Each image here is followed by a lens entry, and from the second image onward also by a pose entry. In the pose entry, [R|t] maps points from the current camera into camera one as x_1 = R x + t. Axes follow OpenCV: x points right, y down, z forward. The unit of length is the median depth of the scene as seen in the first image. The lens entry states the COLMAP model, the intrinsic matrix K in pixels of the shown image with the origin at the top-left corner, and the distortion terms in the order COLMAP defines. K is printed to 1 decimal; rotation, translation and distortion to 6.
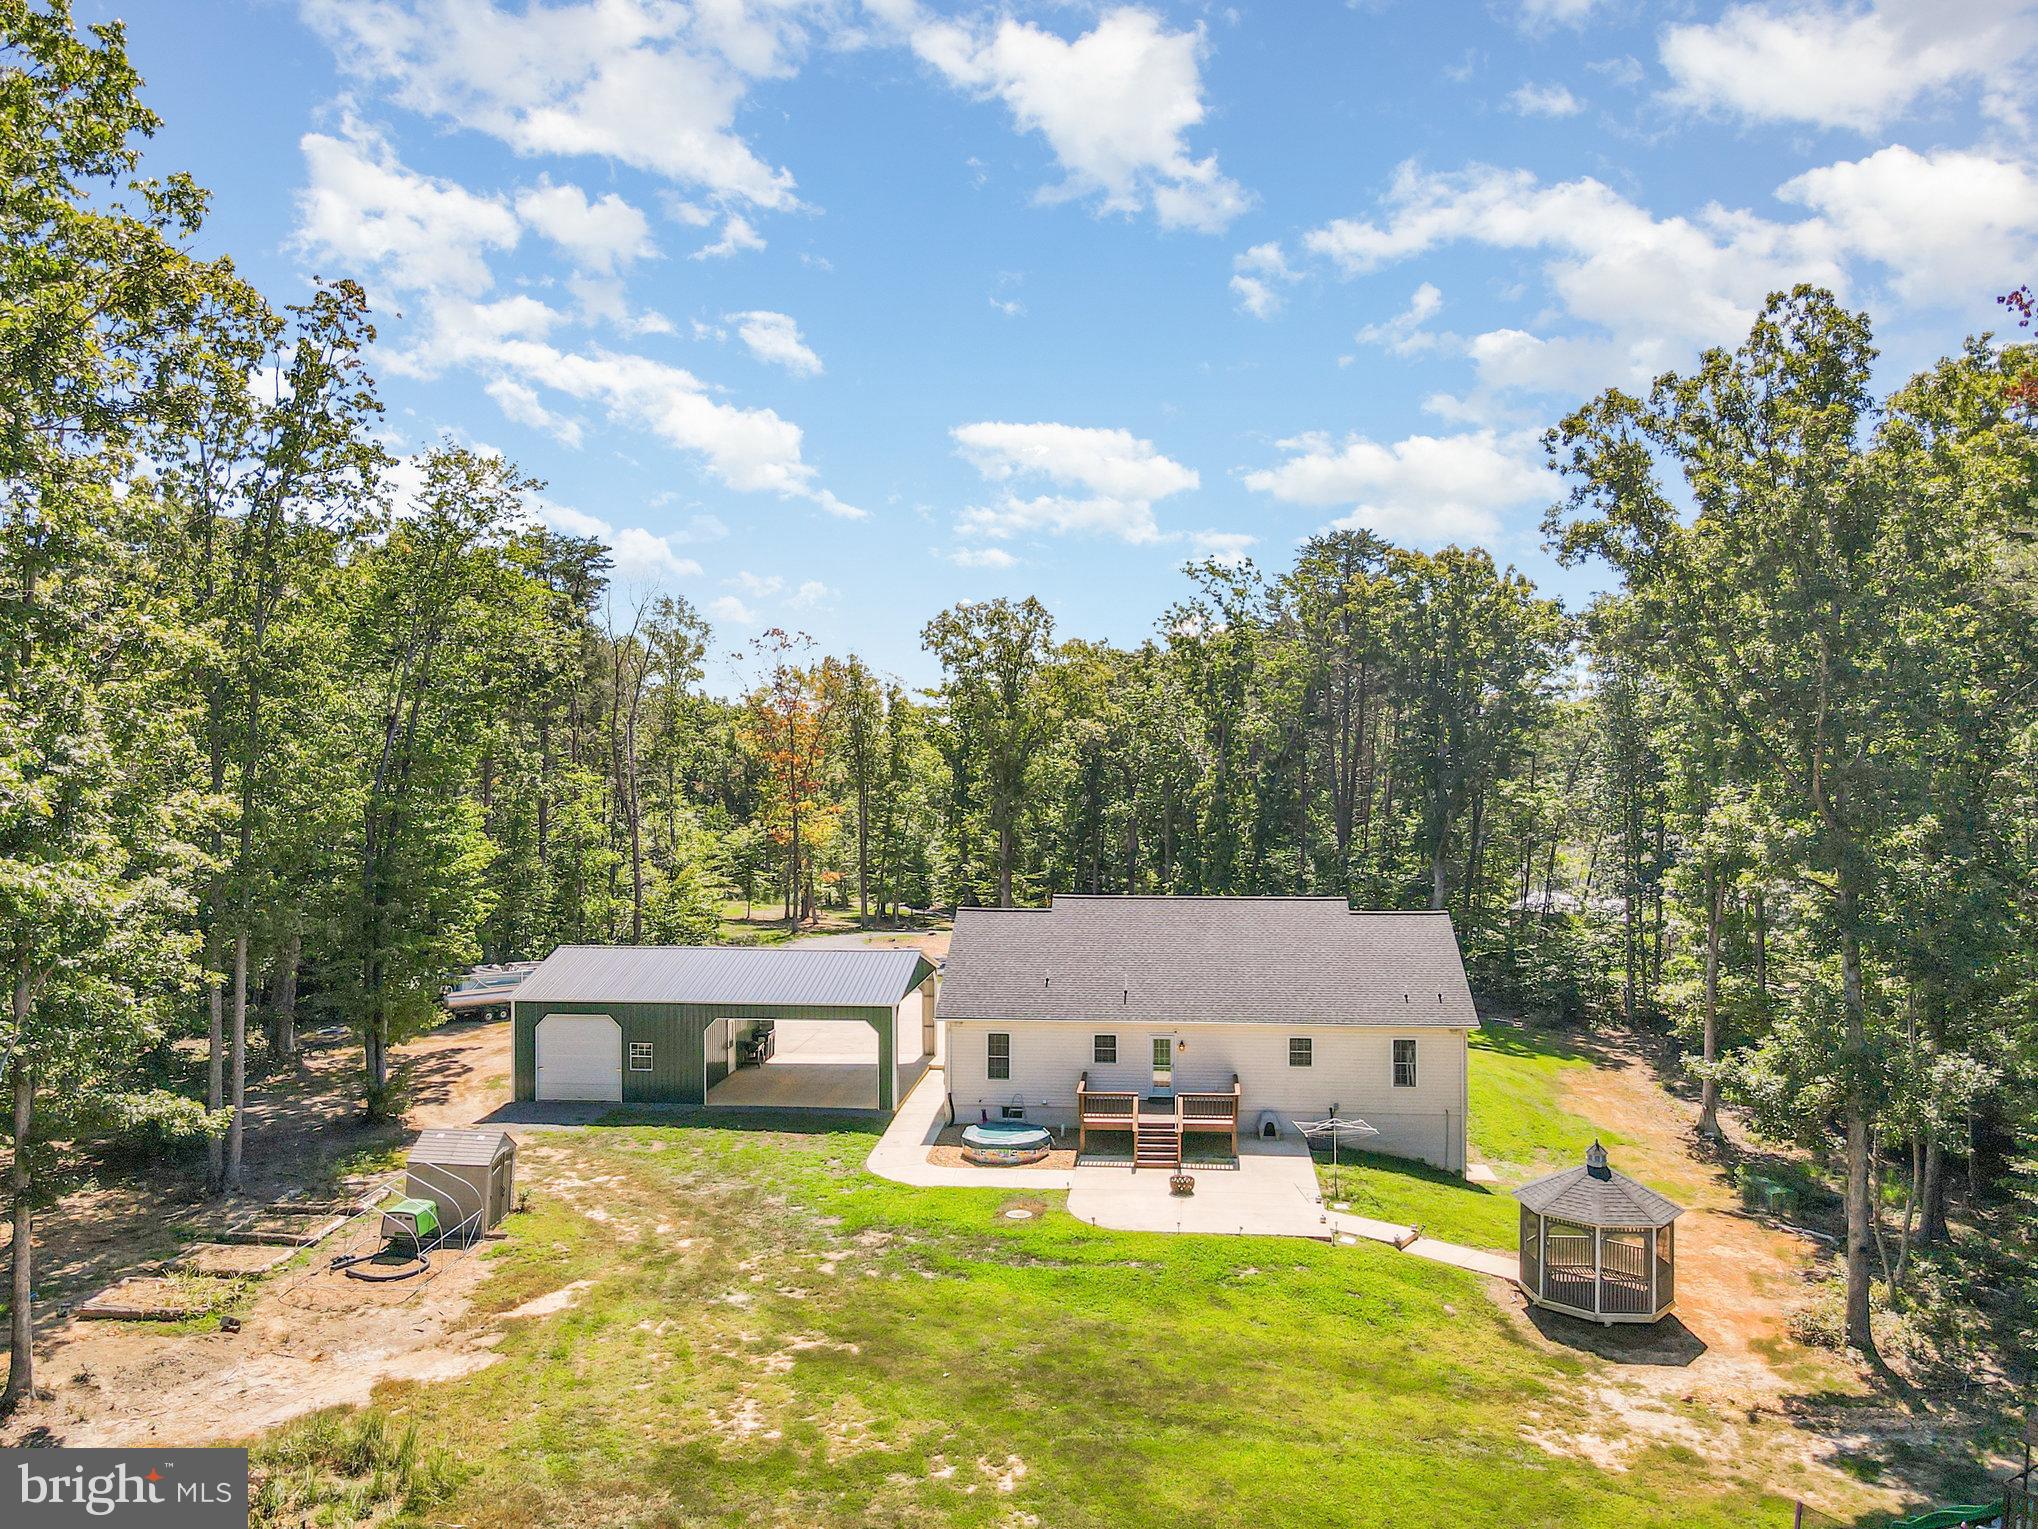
lens RADIAL K [[1584.2, 0, 1019.8], [0, 1584.2, 873.7], [0, 0, 1]] dist [0.087439, -0.003011]
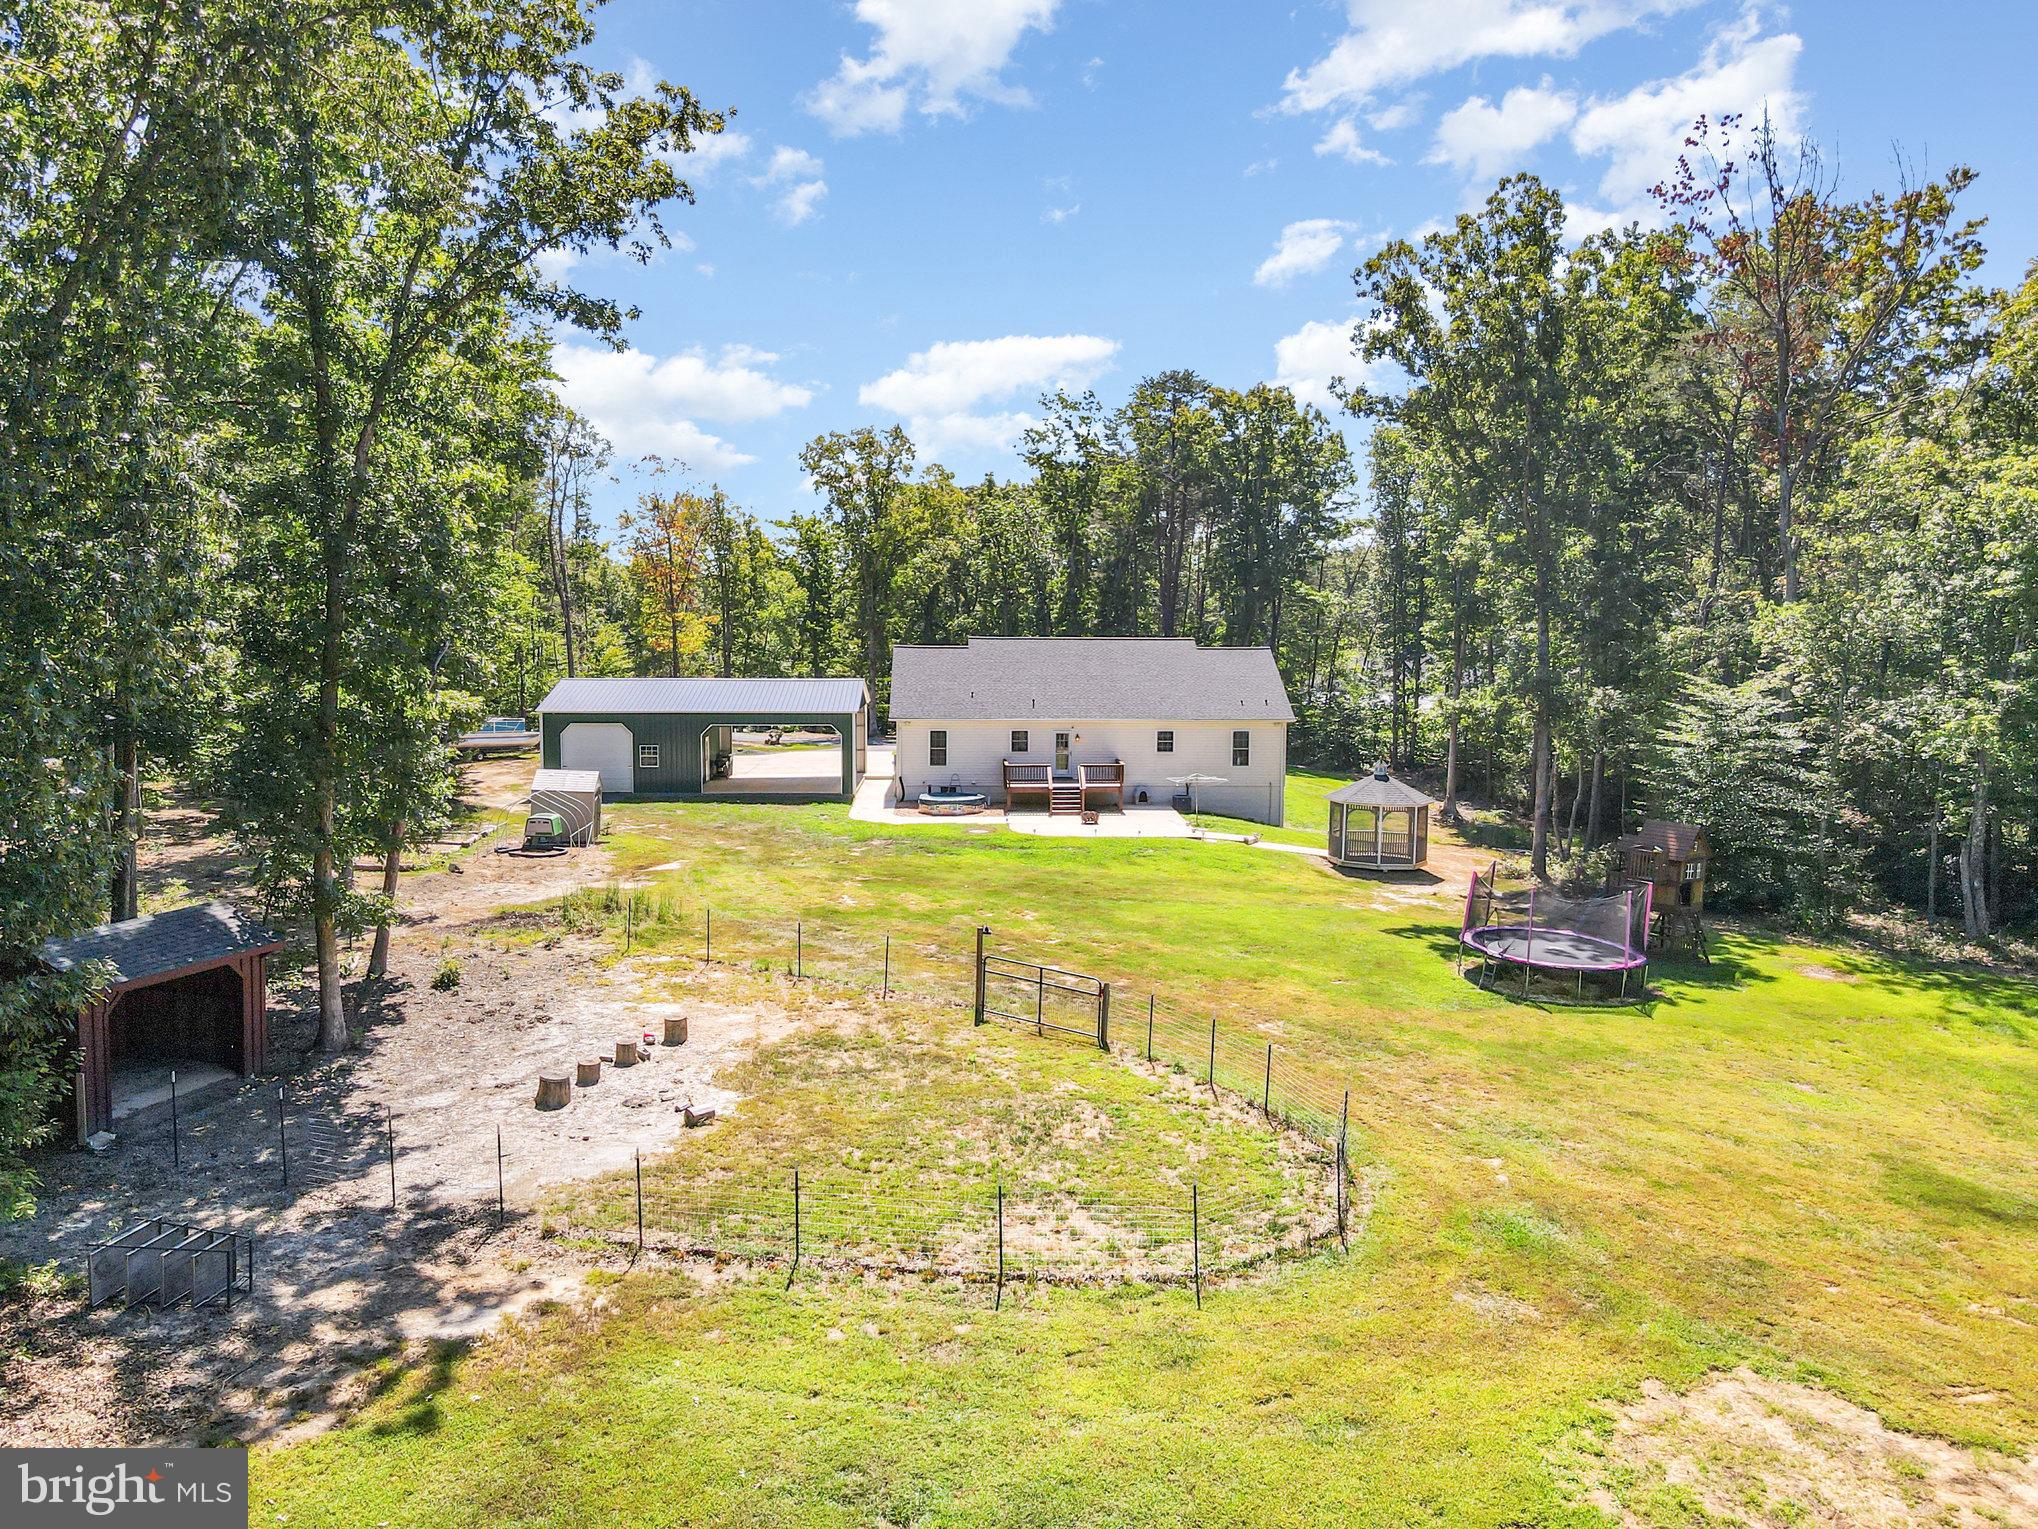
lens RADIAL K [[1426.9, 0, 1019.0], [0, 1426.9, 764.5], [0, 0, 1]] dist [0.050431, 0.003532]
pose [[0.994218, -0.003893, 0.107314, -0.073731], [-0.001628, 0.998681, 0.051311, 0.068613], [-0.107372, -0.051189, 0.992900, -0.178108]]
